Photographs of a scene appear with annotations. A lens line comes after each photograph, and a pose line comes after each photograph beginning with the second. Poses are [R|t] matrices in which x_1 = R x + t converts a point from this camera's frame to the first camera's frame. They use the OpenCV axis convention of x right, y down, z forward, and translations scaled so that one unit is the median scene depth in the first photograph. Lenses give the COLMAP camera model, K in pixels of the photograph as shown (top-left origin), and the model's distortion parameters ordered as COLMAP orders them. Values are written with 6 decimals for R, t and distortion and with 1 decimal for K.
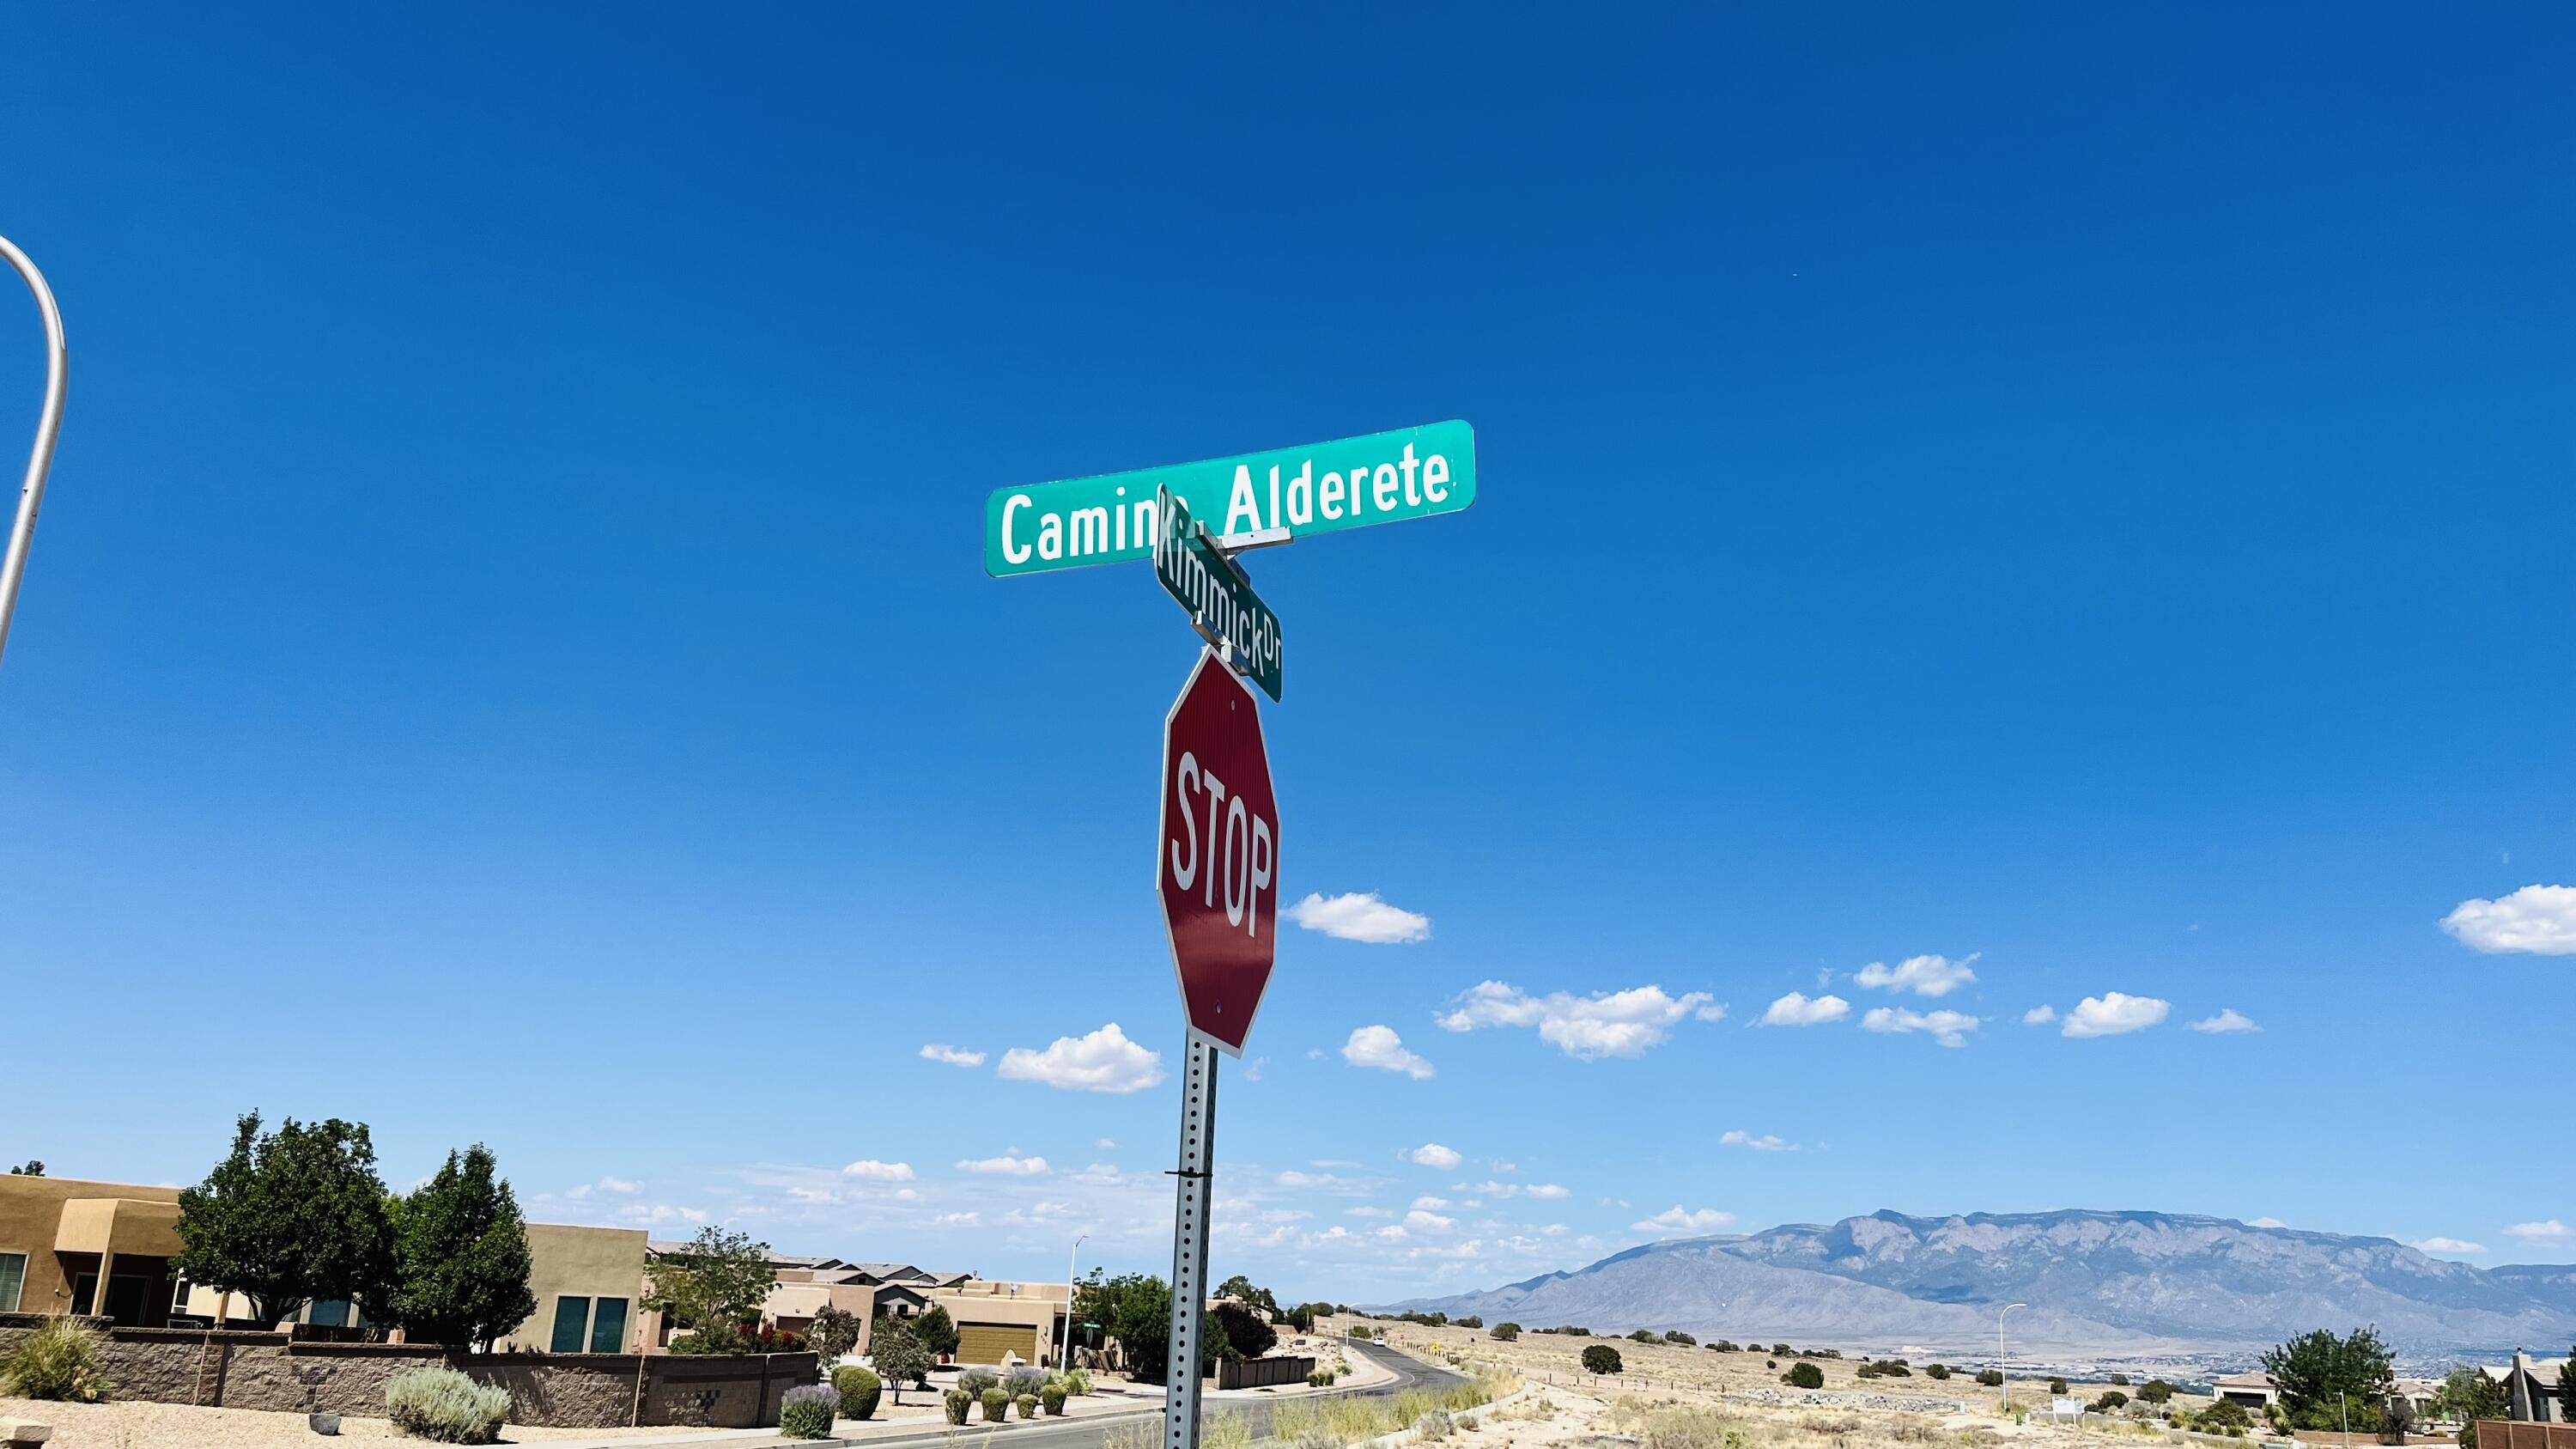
lens RADIAL K [[1895.7, 0, 1275.9], [0, 1895.7, 729.0], [0, 0, 1]] dist [0.069841, -0.096103]
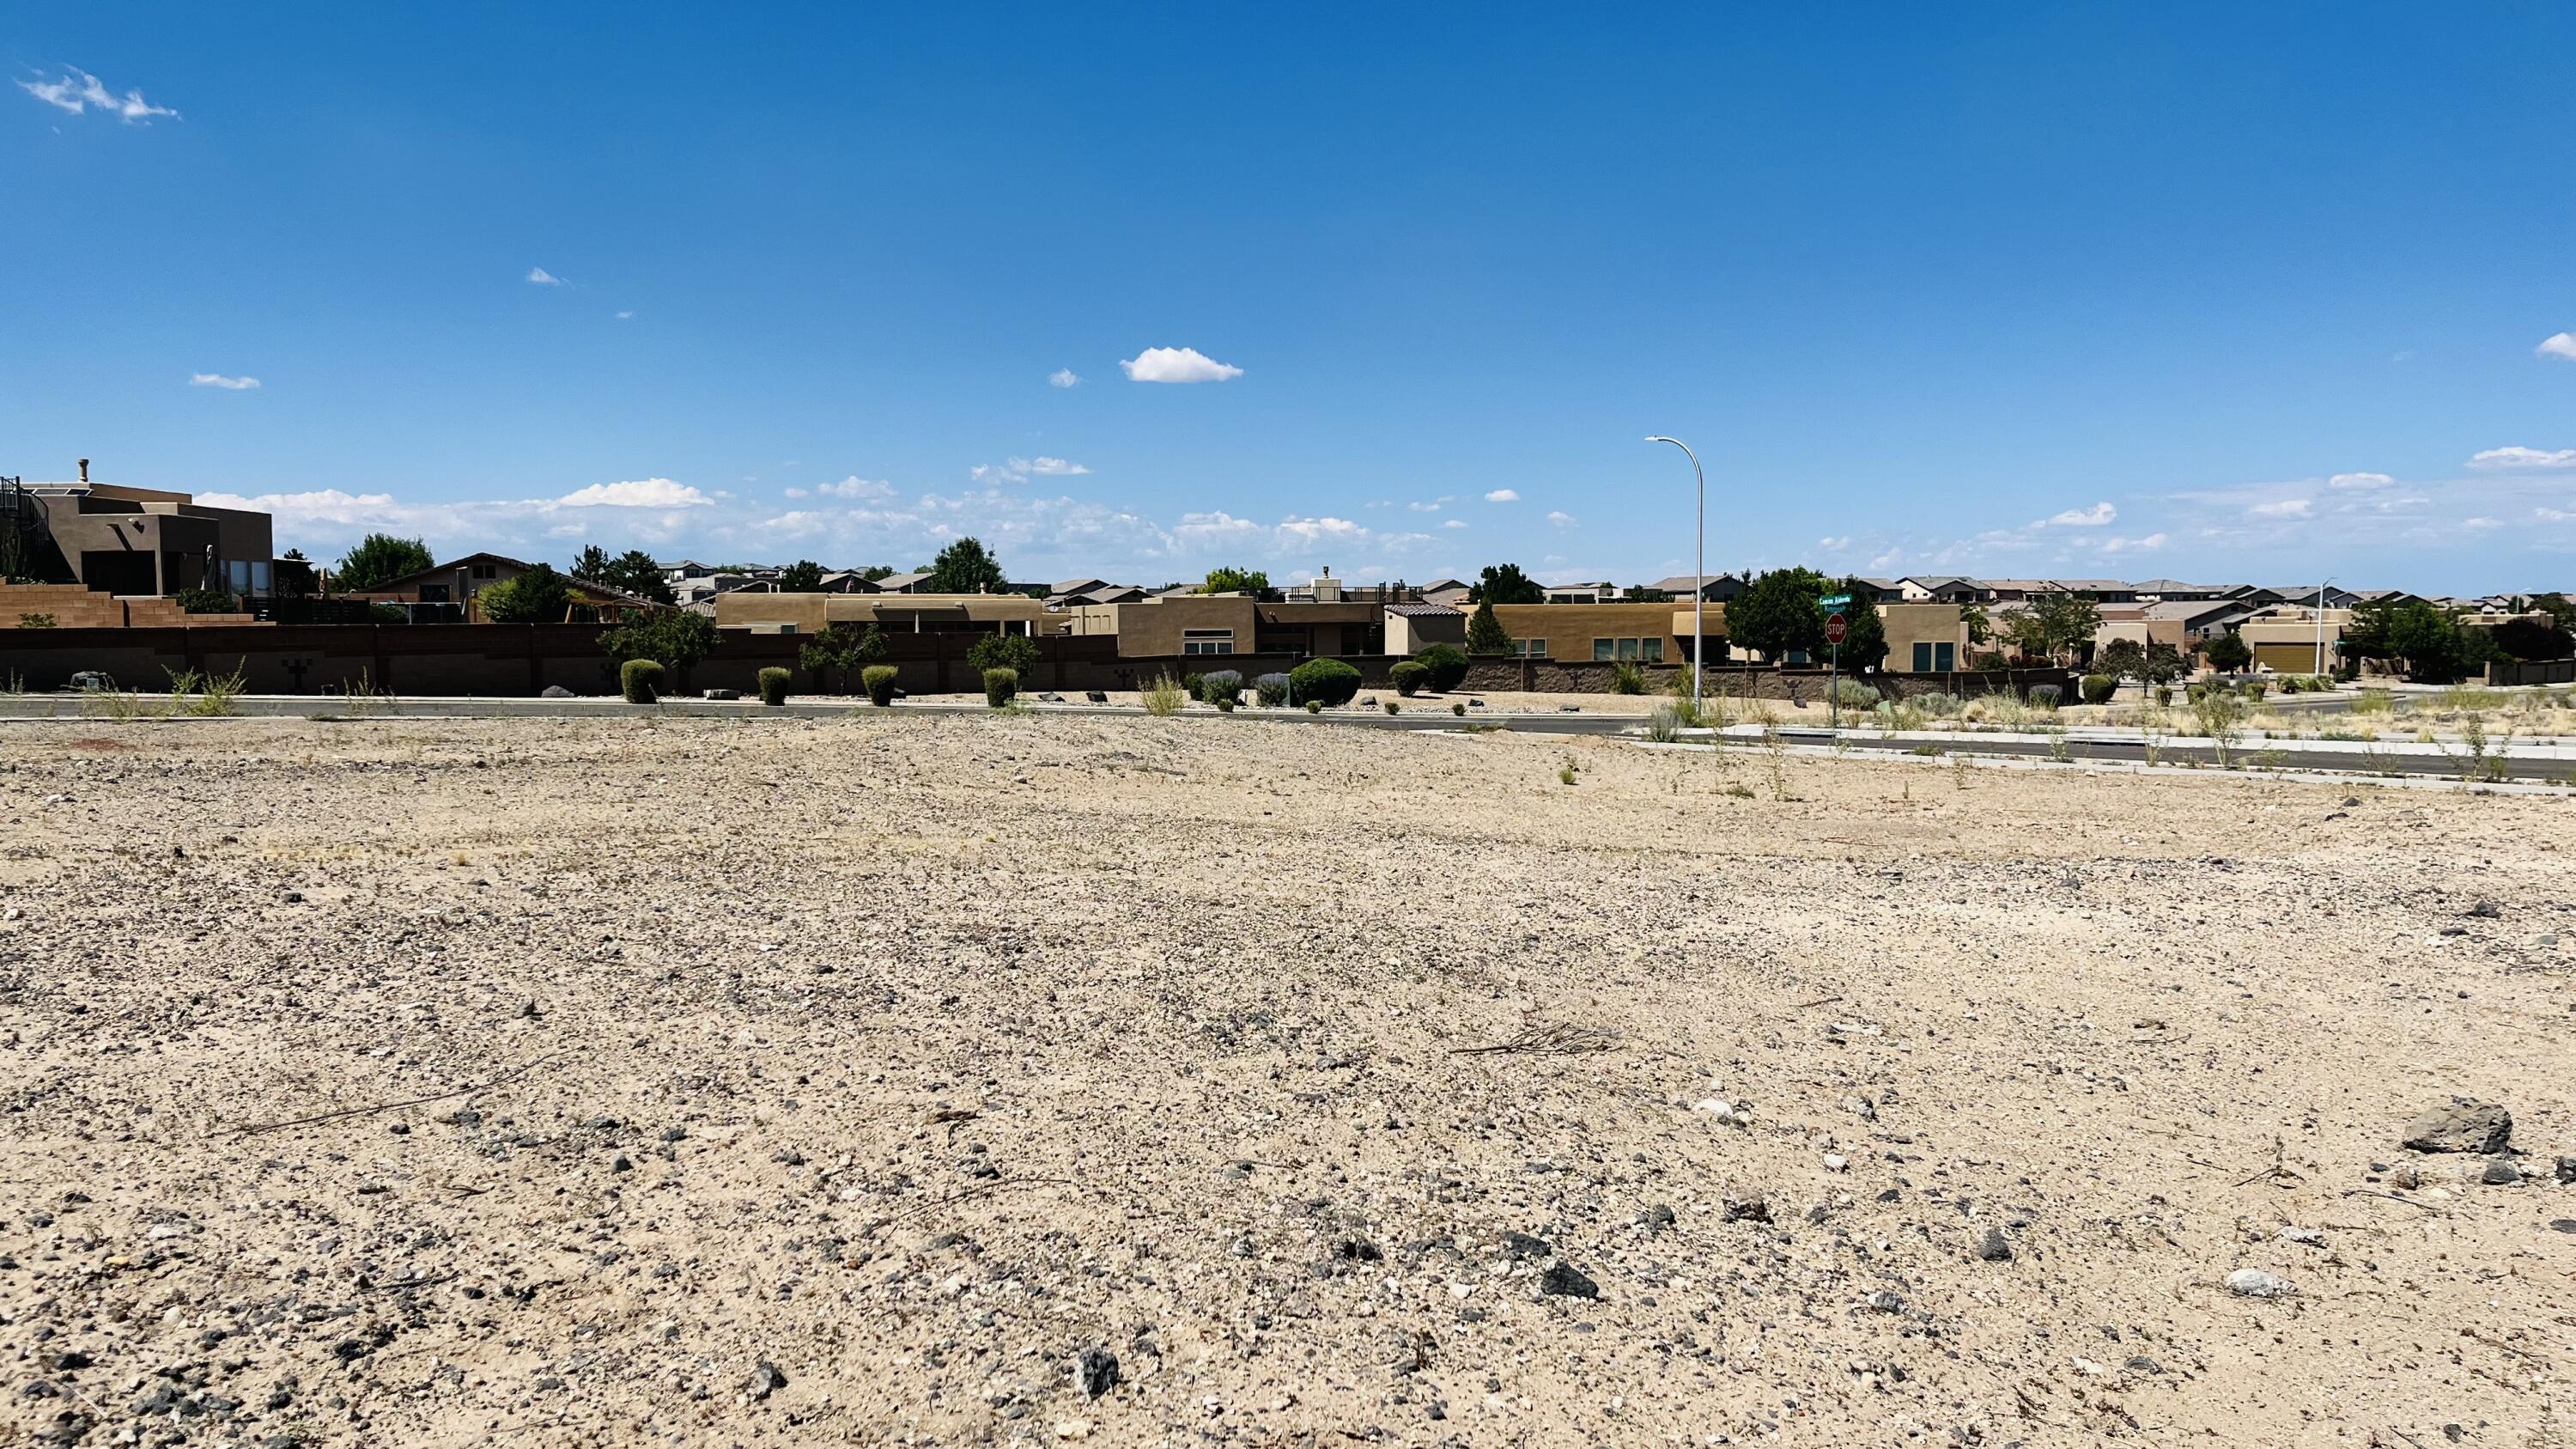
lens RADIAL K [[1895.7, 0, 1275.9], [0, 1895.7, 729.0], [0, 0, 1]] dist [0.069841, -0.096103]
pose [[0.753598, -0.015073, -0.657163, 0.453463], [0.233356, 0.940754, 0.246022, -0.271125], [0.614520, -0.338754, 0.712468, -0.874777]]
